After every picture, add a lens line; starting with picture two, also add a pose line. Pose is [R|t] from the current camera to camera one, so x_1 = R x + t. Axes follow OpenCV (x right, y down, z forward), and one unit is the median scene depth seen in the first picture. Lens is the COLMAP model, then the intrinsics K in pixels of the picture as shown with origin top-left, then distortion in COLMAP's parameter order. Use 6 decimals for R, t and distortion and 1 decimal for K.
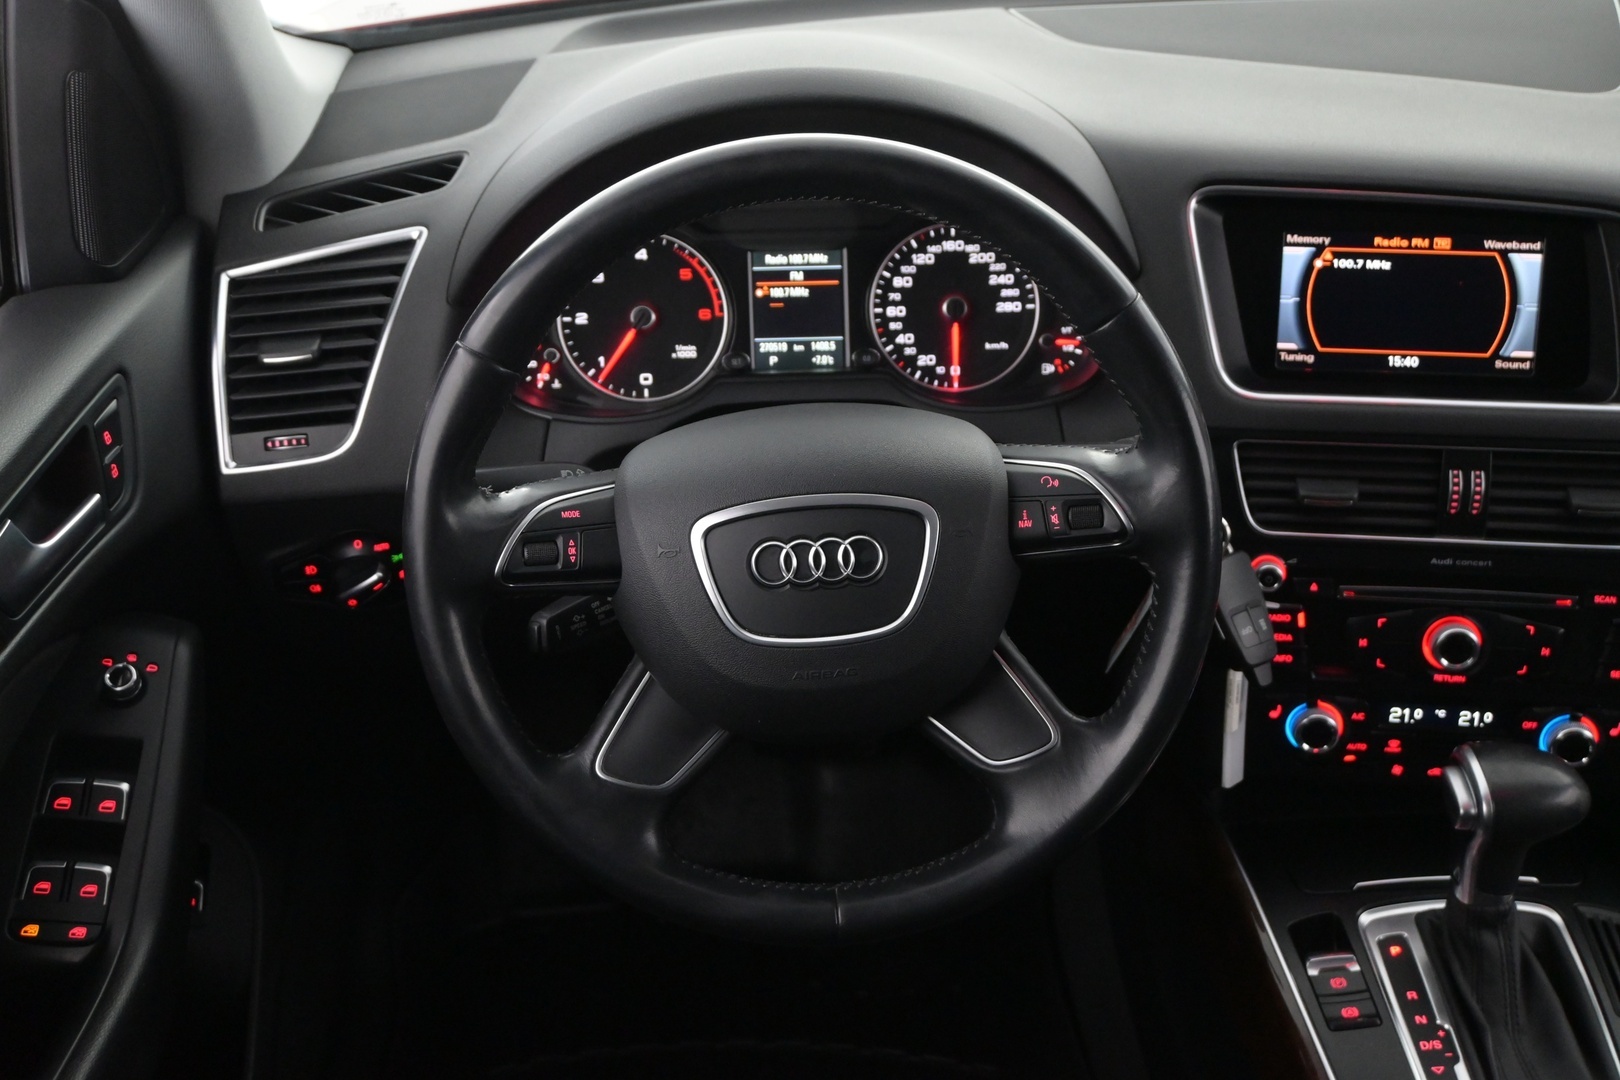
lens RADIAL K [[1847.4, 0, 820.3], [0, 1847.4, 527.7], [0, 0, 1]] dist [0.012344, 0.000000]
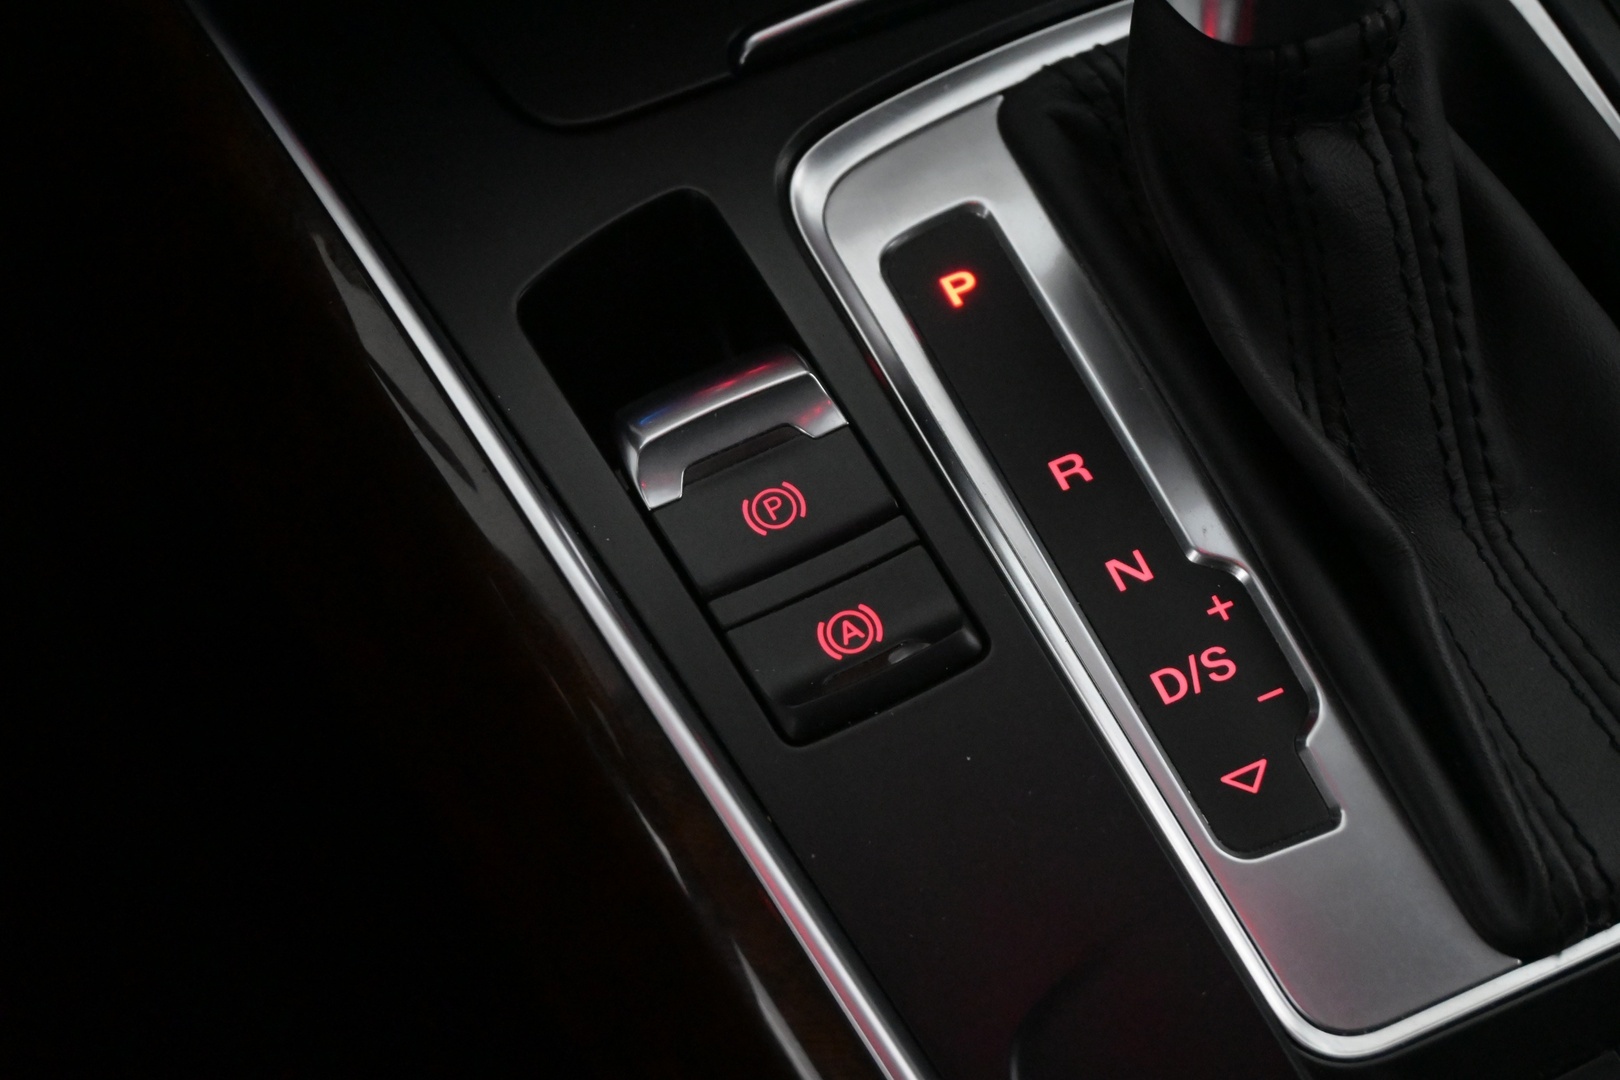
lens RADIAL K [[3228.2, 0, 812.5], [0, 3228.2, 544.3], [0, 0, 1]] dist [0.018296, 0.000000]
pose [[0.909163, -0.302346, 0.286372, 0.158345], [0.163226, 0.891364, 0.422881, 0.076254], [-0.383118, -0.337724, 0.859746, 0.614098]]
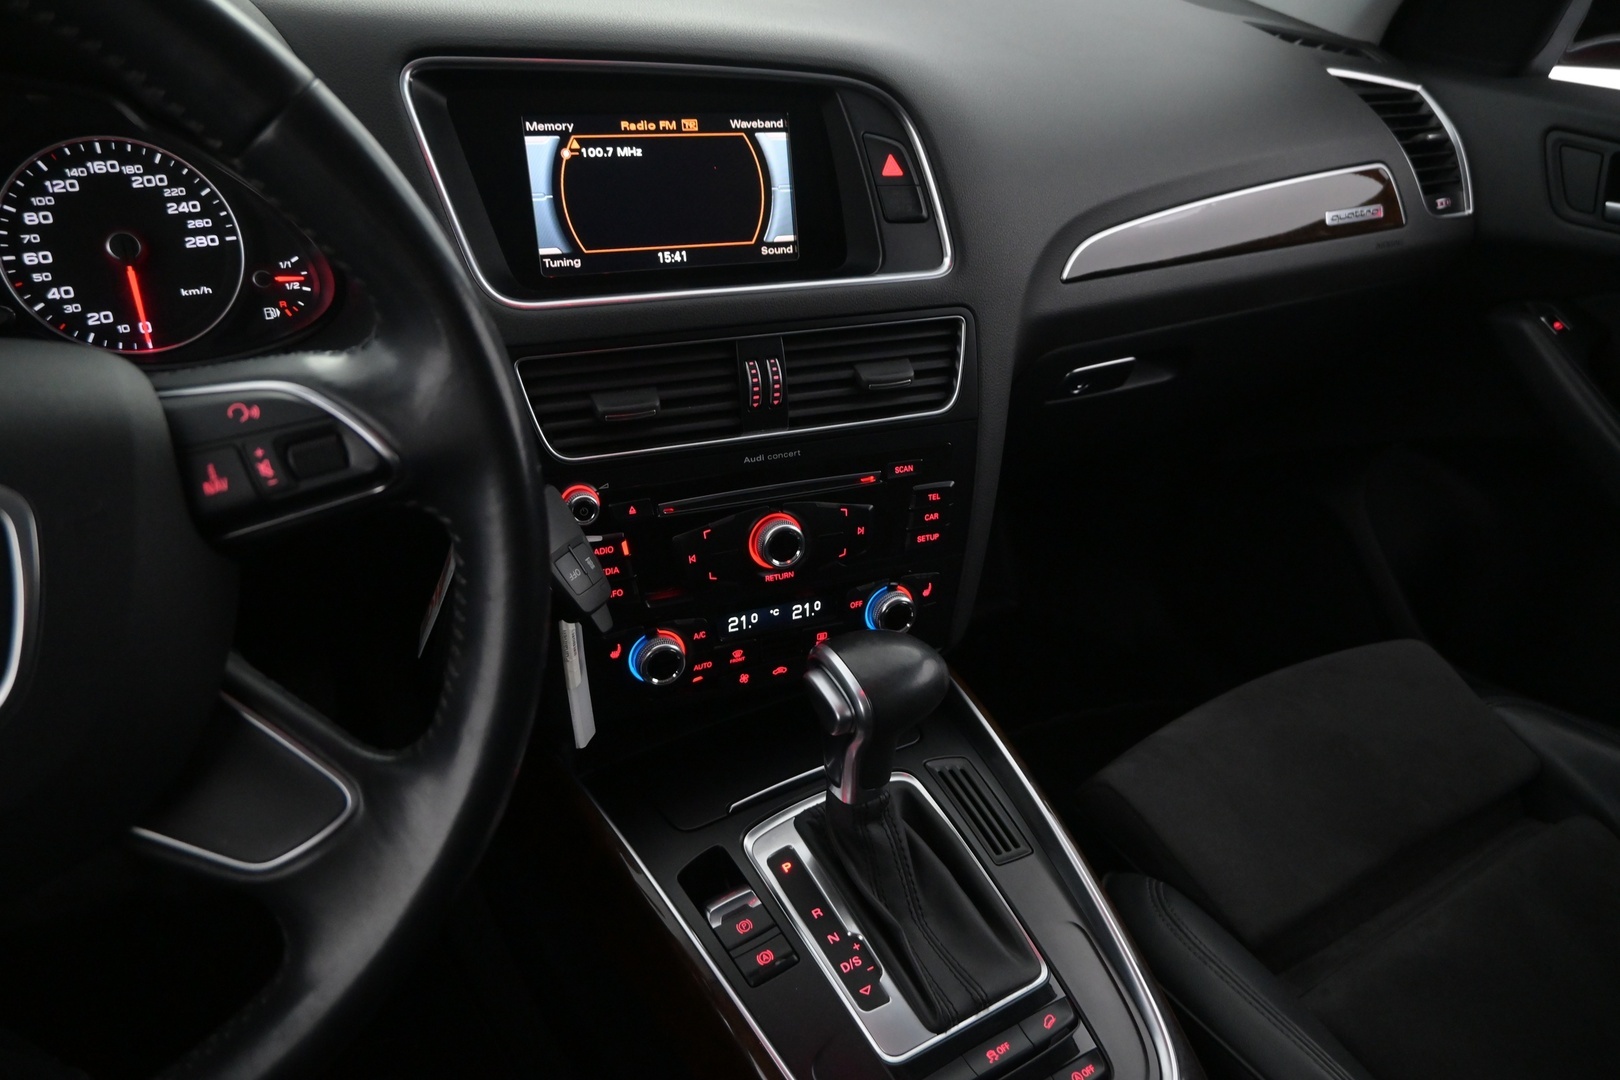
lens RADIAL K [[1120.1, 0, 814.2], [0, 1120.1, 538.8], [0, 0, 1]] dist [0.002156, -0.005536]
pose [[0.862940, -0.198071, 0.464868, 0.083577], [0.175365, 0.980186, 0.092106, 0.010570], [-0.473900, 0.002039, 0.880576, 0.463217]]
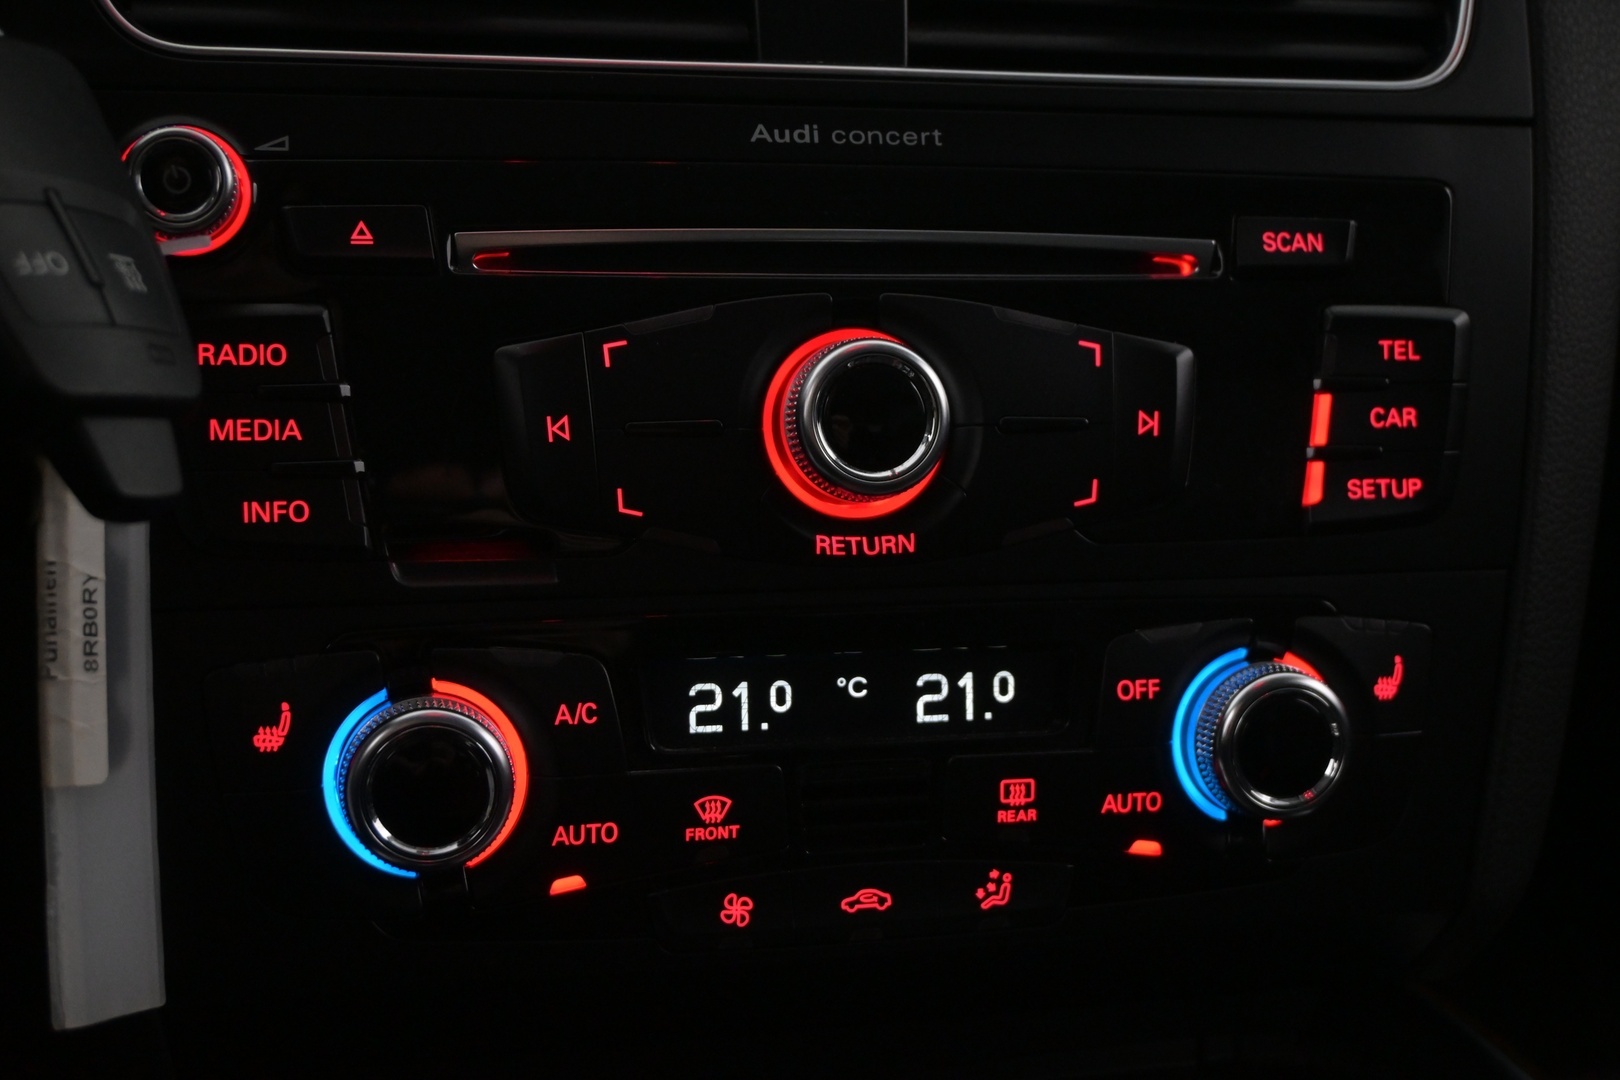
lens RADIAL K [[1986.0, 0, 795.5], [0, 1986.0, 546.9], [0, 0, 1]] dist [-0.013550, 0.000000]
pose [[0.943434, -0.035636, 0.329641, 0.224095], [0.131379, 0.953006, -0.272981, 0.162678], [-0.304421, 0.300847, 0.903780, 0.712201]]
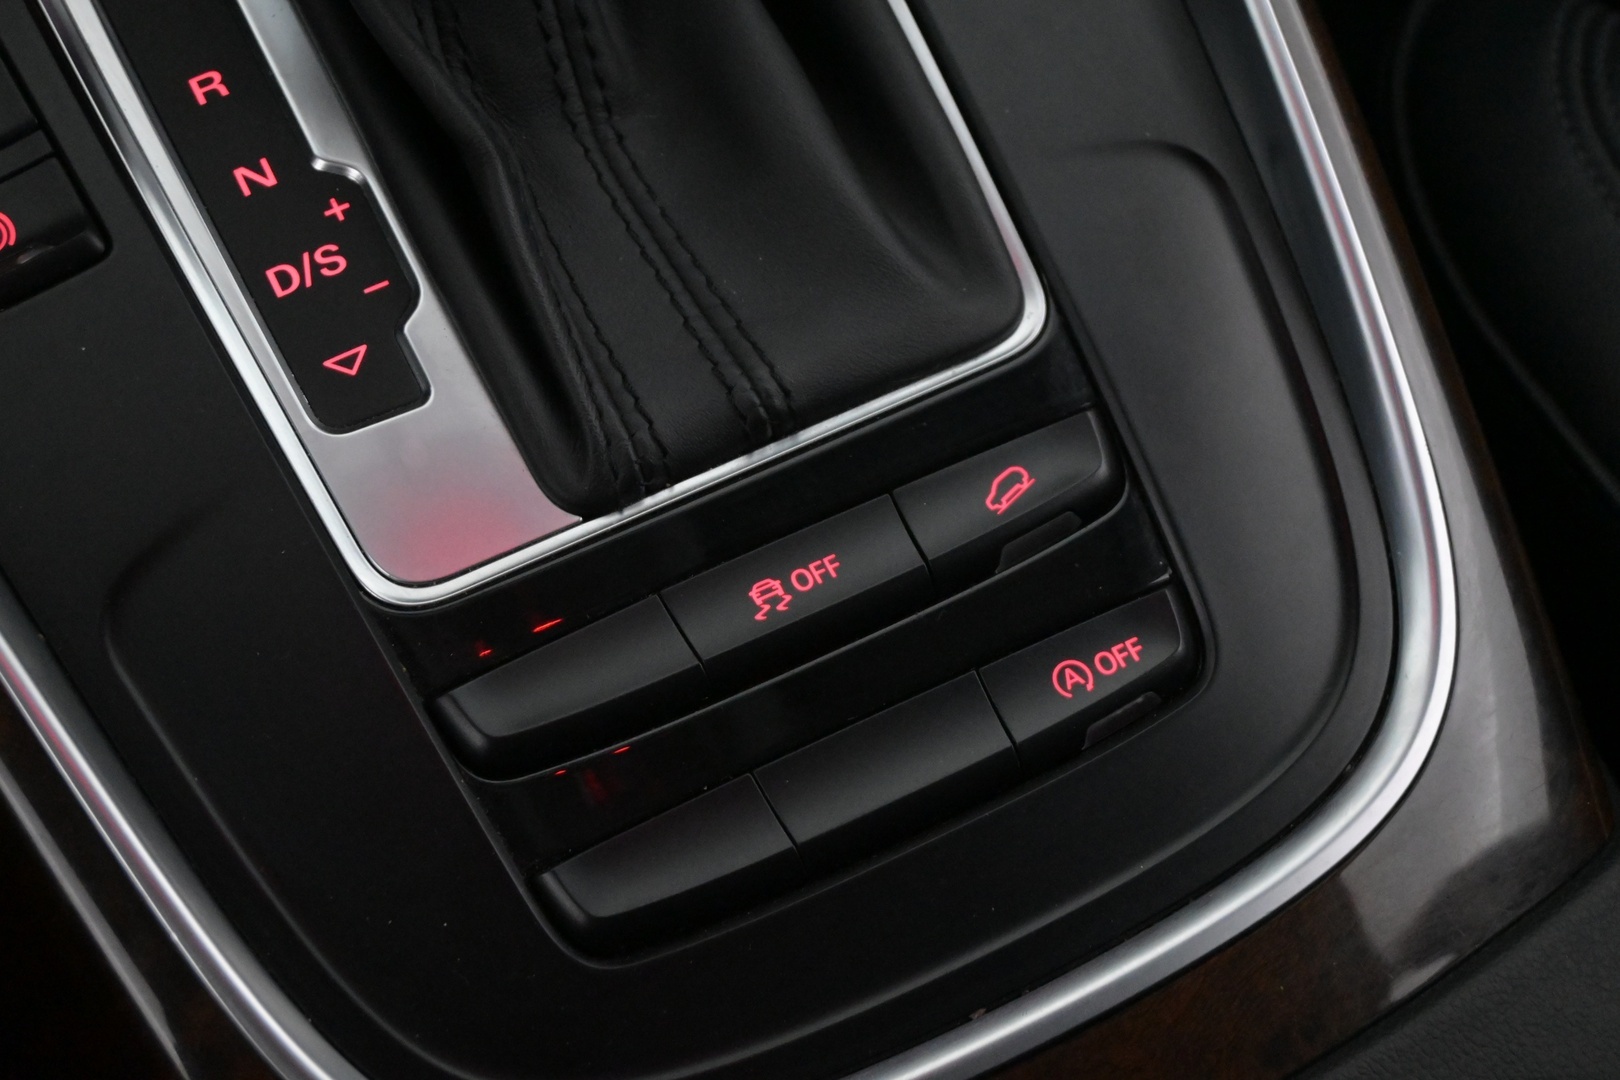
lens RADIAL K [[3228.2, 0, 803.9], [0, 3228.2, 539.2], [0, 0, 1]] dist [0.018296, 0.000000]
pose [[0.897343, -0.350076, 0.268742, 0.235370], [0.174225, 0.840469, 0.513087, 0.083444], [-0.405489, -0.413593, 0.815181, 0.537331]]
